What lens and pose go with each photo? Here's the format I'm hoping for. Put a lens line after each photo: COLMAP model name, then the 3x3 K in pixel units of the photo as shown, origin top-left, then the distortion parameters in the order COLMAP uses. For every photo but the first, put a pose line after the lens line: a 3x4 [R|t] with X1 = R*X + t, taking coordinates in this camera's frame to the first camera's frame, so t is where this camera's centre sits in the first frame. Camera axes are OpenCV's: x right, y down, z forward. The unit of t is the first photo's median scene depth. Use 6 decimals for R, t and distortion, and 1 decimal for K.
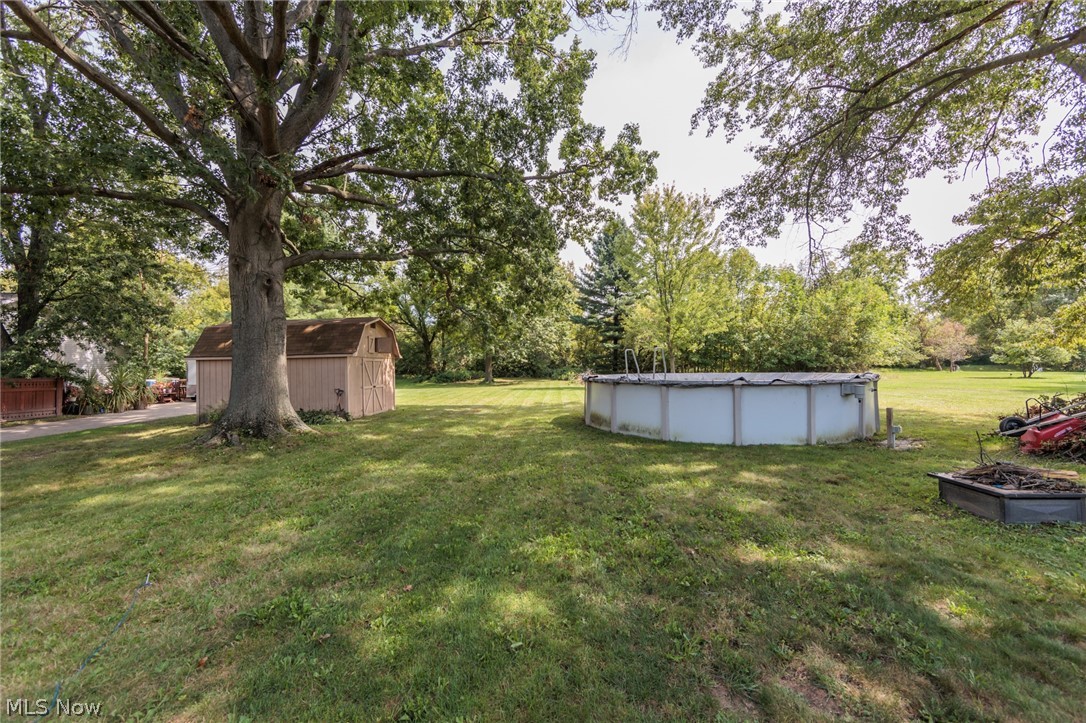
lens RADIAL K [[429.4, 0, 541.9], [0, 429.4, 360.8], [0, 0, 1]] dist [-0.003850, -0.000303]
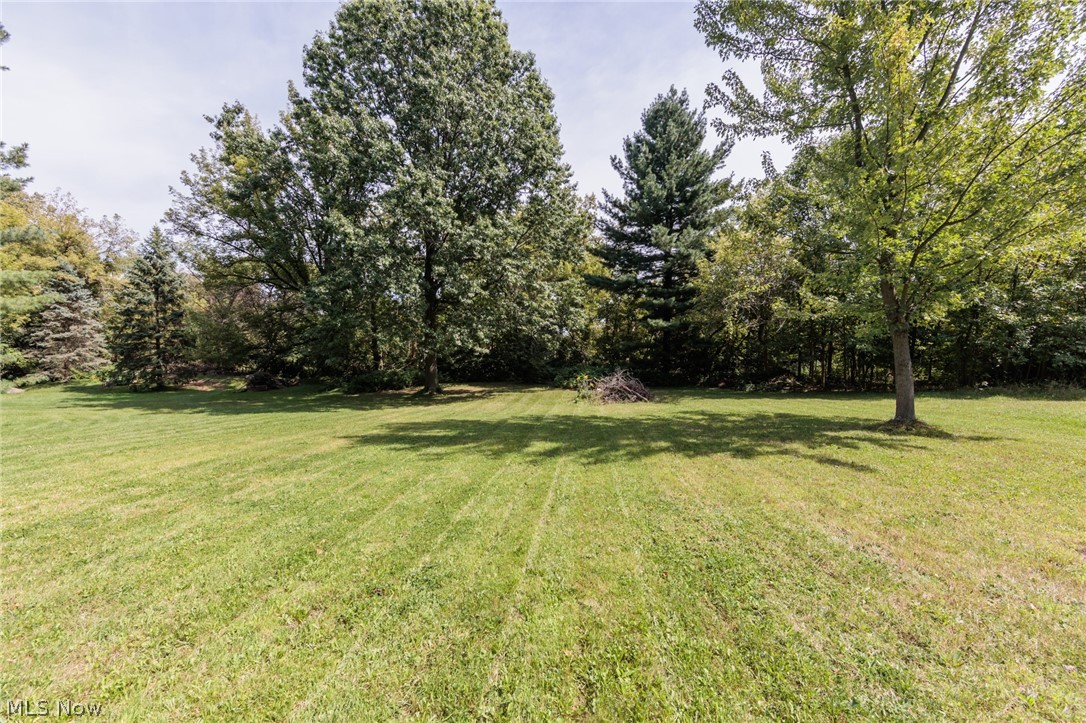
lens RADIAL K [[429.4, 0, 543.3], [0, 429.4, 359.1], [0, 0, 1]] dist [-0.003850, -0.000303]
pose [[0.997807, 0.002671, -0.066135, 0.046480], [-0.002461, 0.999992, 0.003265, 0.005650], [0.066143, -0.003095, 0.997805, 0.424628]]
